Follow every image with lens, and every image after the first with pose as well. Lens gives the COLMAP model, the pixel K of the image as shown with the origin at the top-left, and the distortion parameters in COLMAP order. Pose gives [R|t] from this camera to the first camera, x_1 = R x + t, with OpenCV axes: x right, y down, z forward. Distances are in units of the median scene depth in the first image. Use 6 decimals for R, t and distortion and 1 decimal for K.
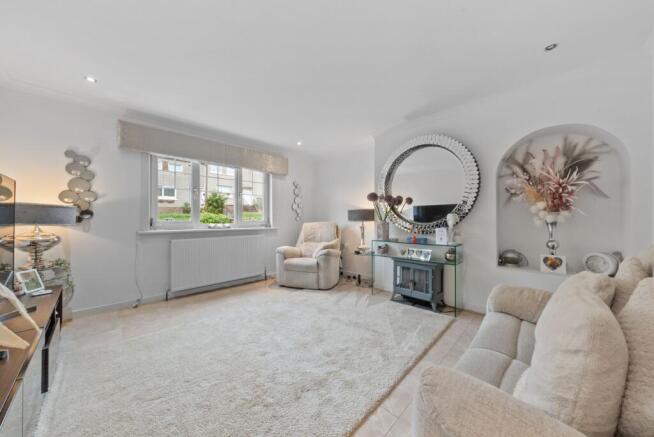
lens RADIAL K [[226.4, 0, 326.0], [0, 226.4, 210.7], [0, 0, 1]] dist [-0.001760, 0.000011]
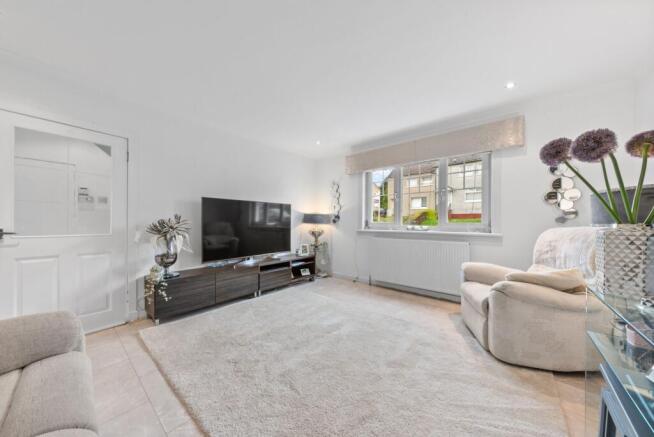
lens RADIAL K [[226.2, 0, 327.0], [0, 226.2, 218.5], [0, 0, 1]] dist [-0.000550, -0.000016]
pose [[0.076496, -0.012092, -0.996997, 0.539718], [0.037421, 0.999257, -0.009249, 0.026490], [0.996367, -0.036602, 0.076892, 0.667323]]
